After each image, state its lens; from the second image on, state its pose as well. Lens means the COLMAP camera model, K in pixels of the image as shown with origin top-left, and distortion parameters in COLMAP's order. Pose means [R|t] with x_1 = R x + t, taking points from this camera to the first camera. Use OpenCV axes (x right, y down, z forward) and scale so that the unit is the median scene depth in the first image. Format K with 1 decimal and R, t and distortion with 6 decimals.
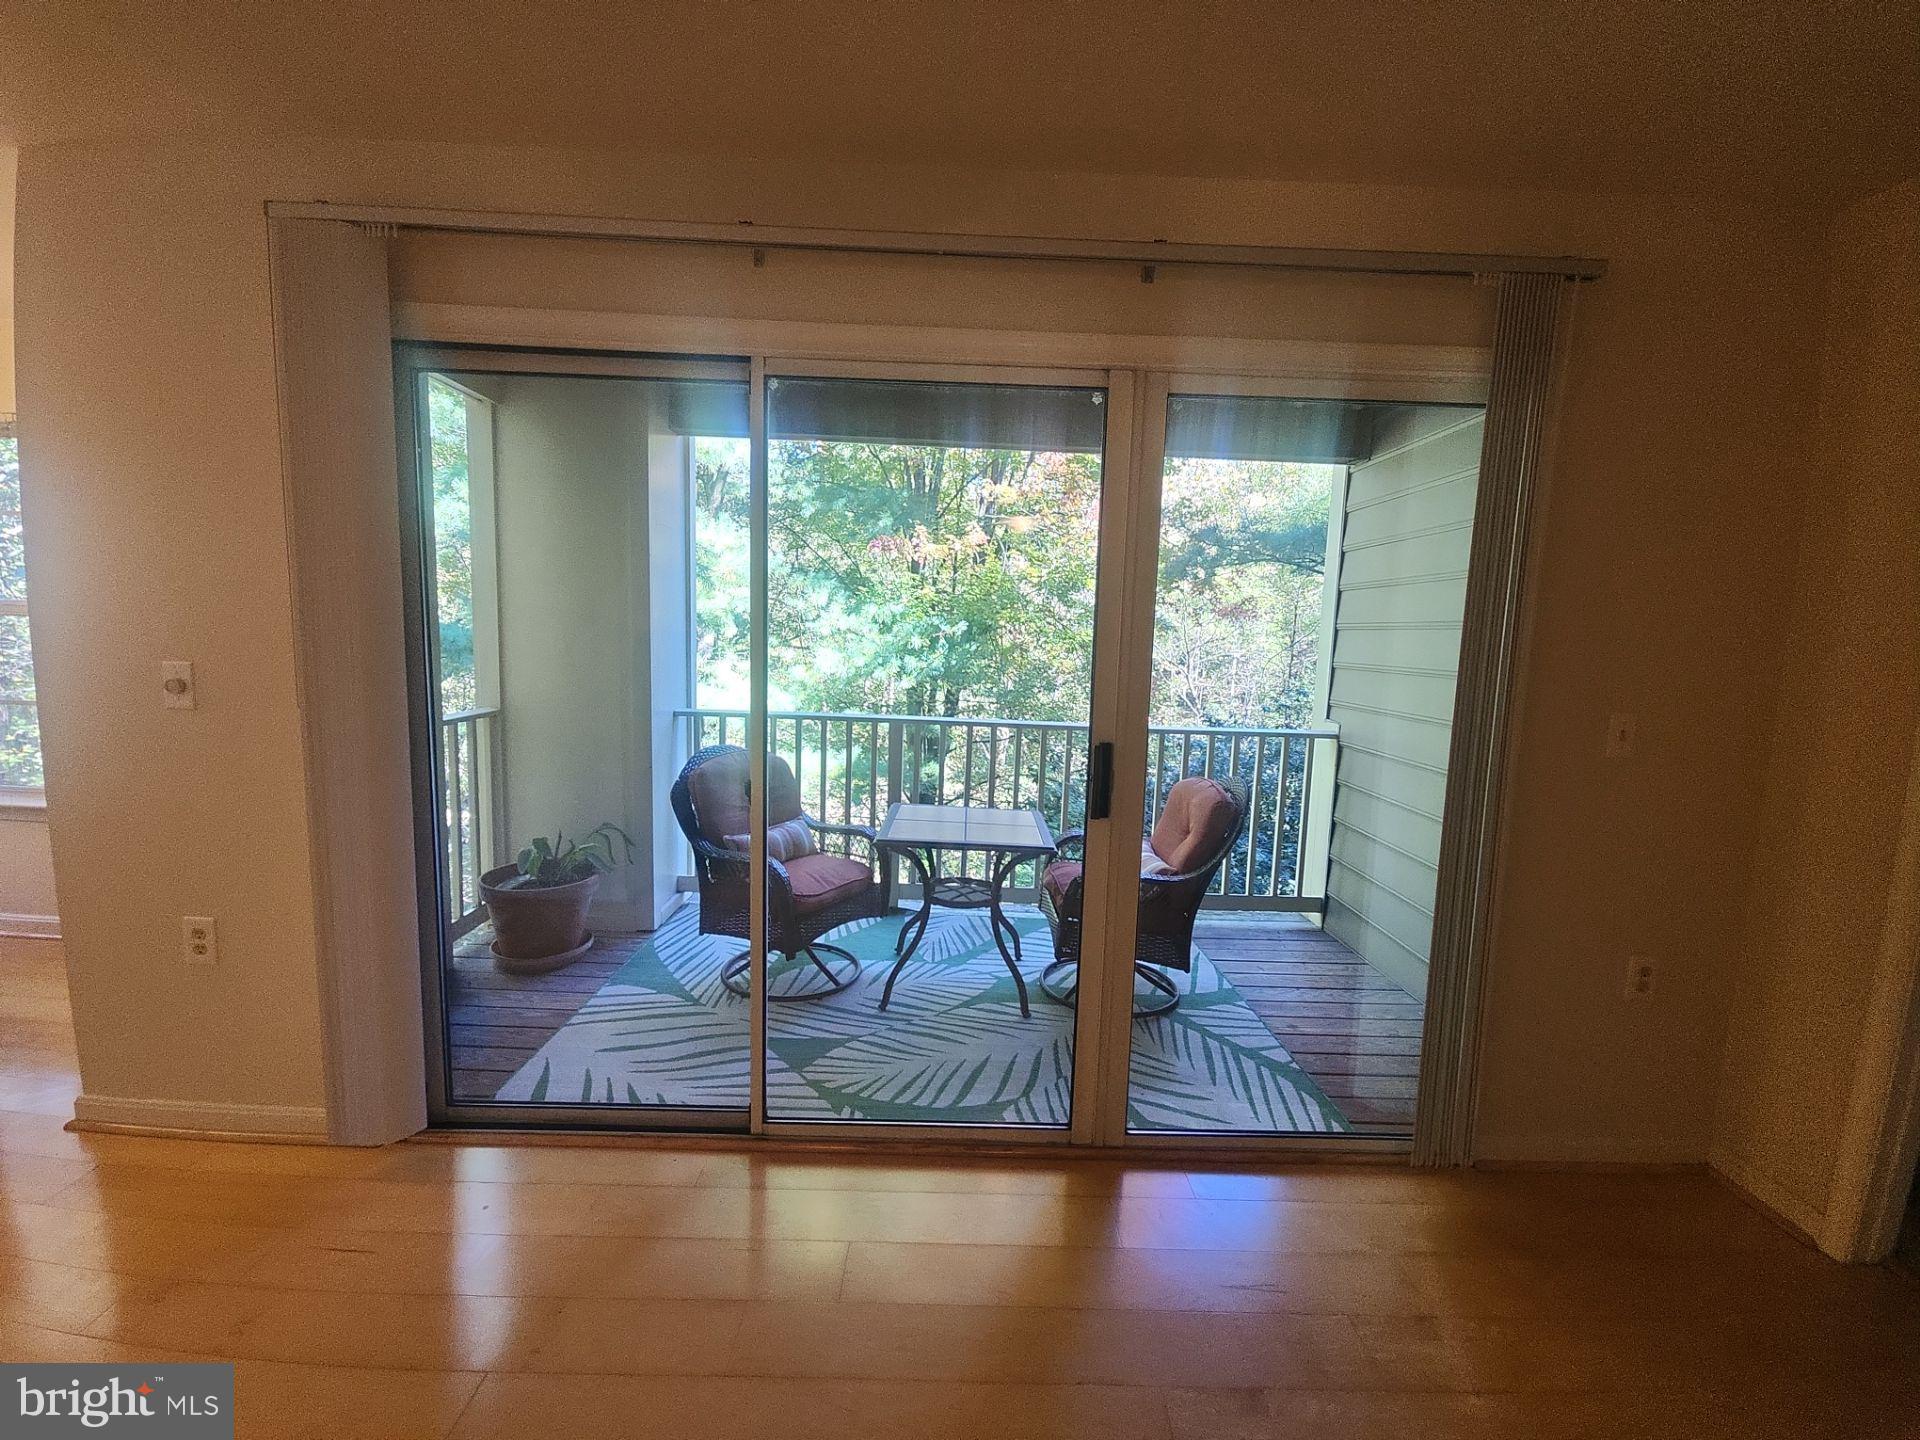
lens RADIAL K [[777.2, 0, 958.7], [0, 777.2, 720.7], [0, 0, 1]] dist [0.000332, -0.000462]
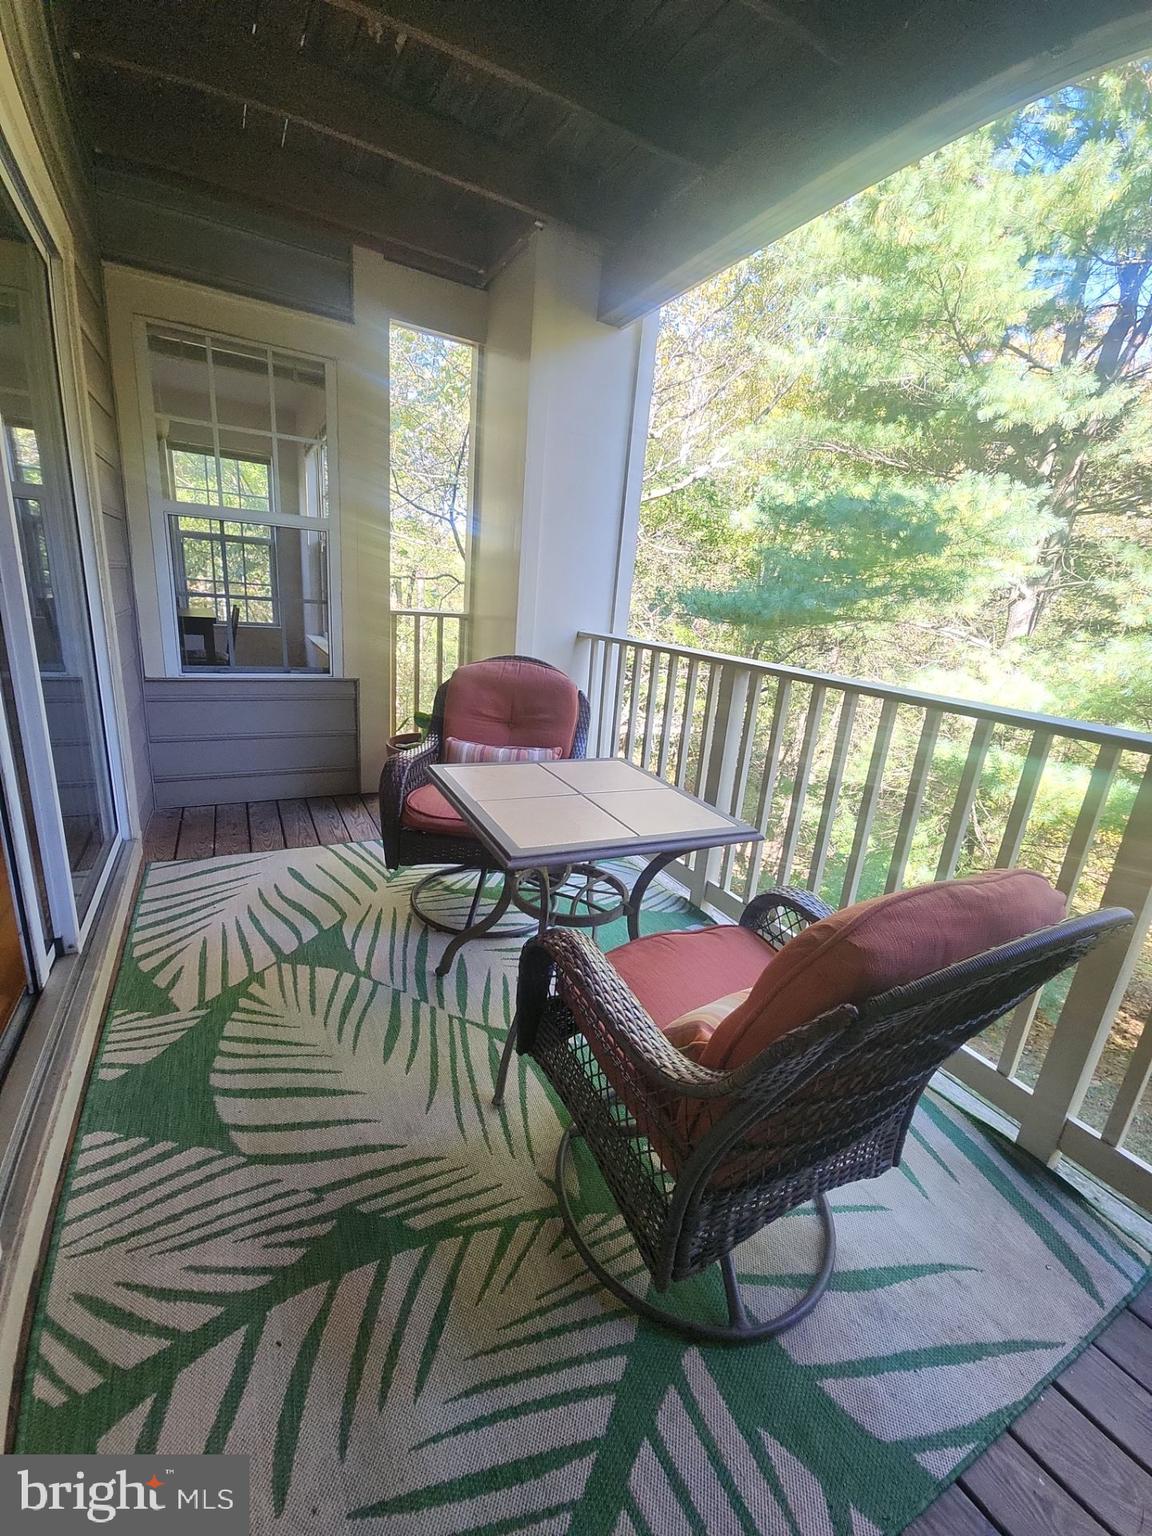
lens RADIAL K [[622.9, 0, 574.2], [0, 622.9, 771.7], [0, 0, 1]] dist [0.000892, -0.007211]
pose [[0.464368, 0.246787, -0.850564, 0.144157], [-0.160182, 0.967956, 0.193397, 0.004430], [0.871036, 0.046438, 0.489018, 0.240347]]
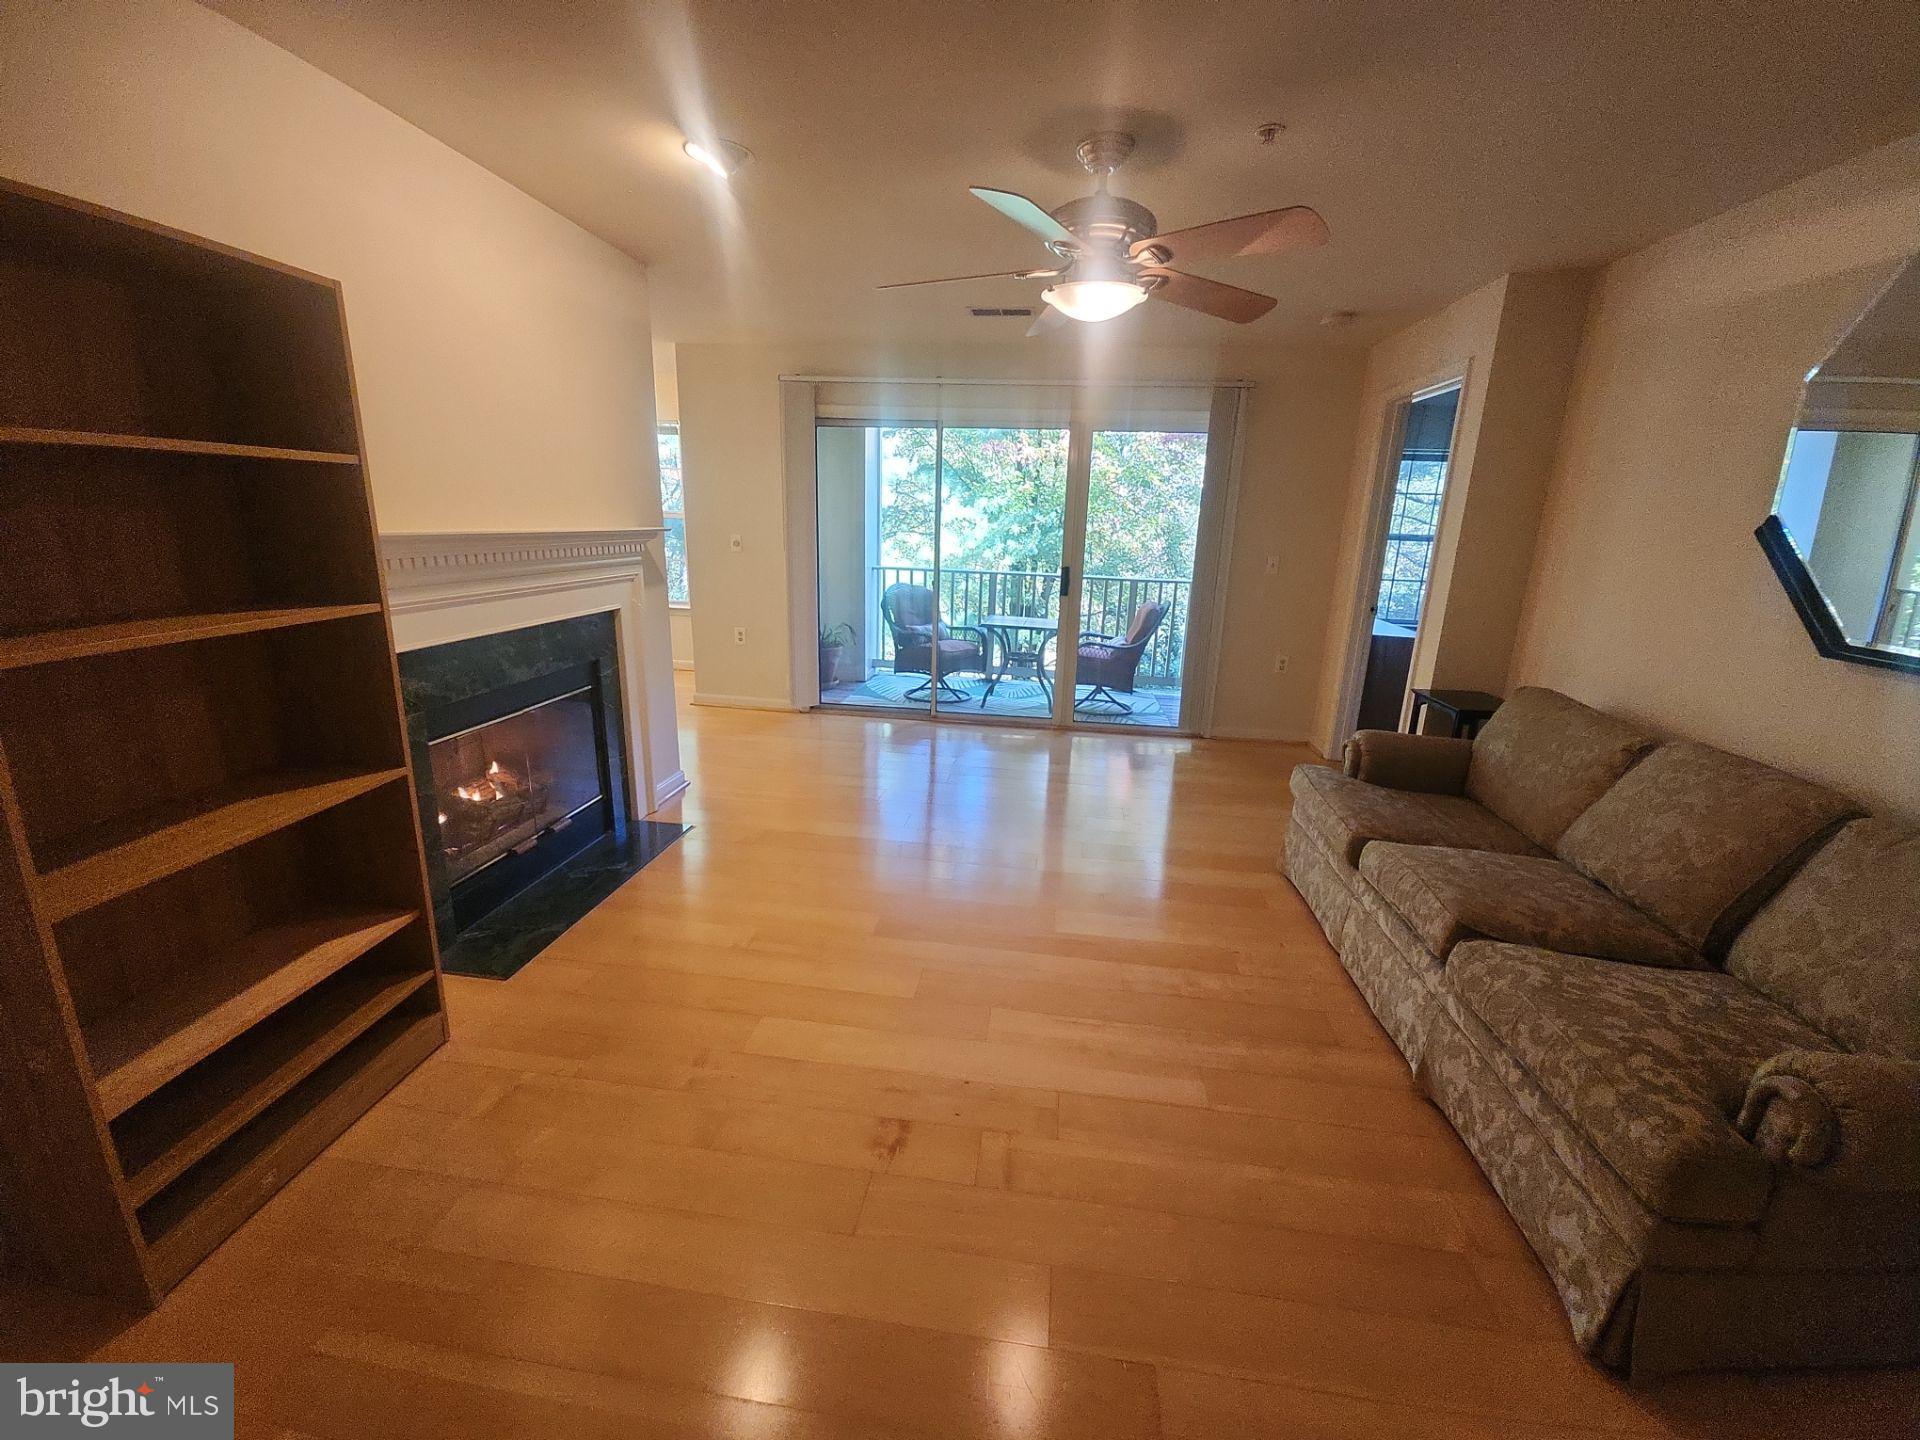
lens RADIAL K [[777.2, 0, 958.7], [0, 777.2, 720.7], [0, 0, 1]] dist [0.000332, -0.000462]
pose [[0.989871, 0.031628, -0.138401, 0.042454], [-0.012066, 0.990083, 0.139963, 0.037508], [0.141455, -0.136875, 0.980436, -0.347817]]
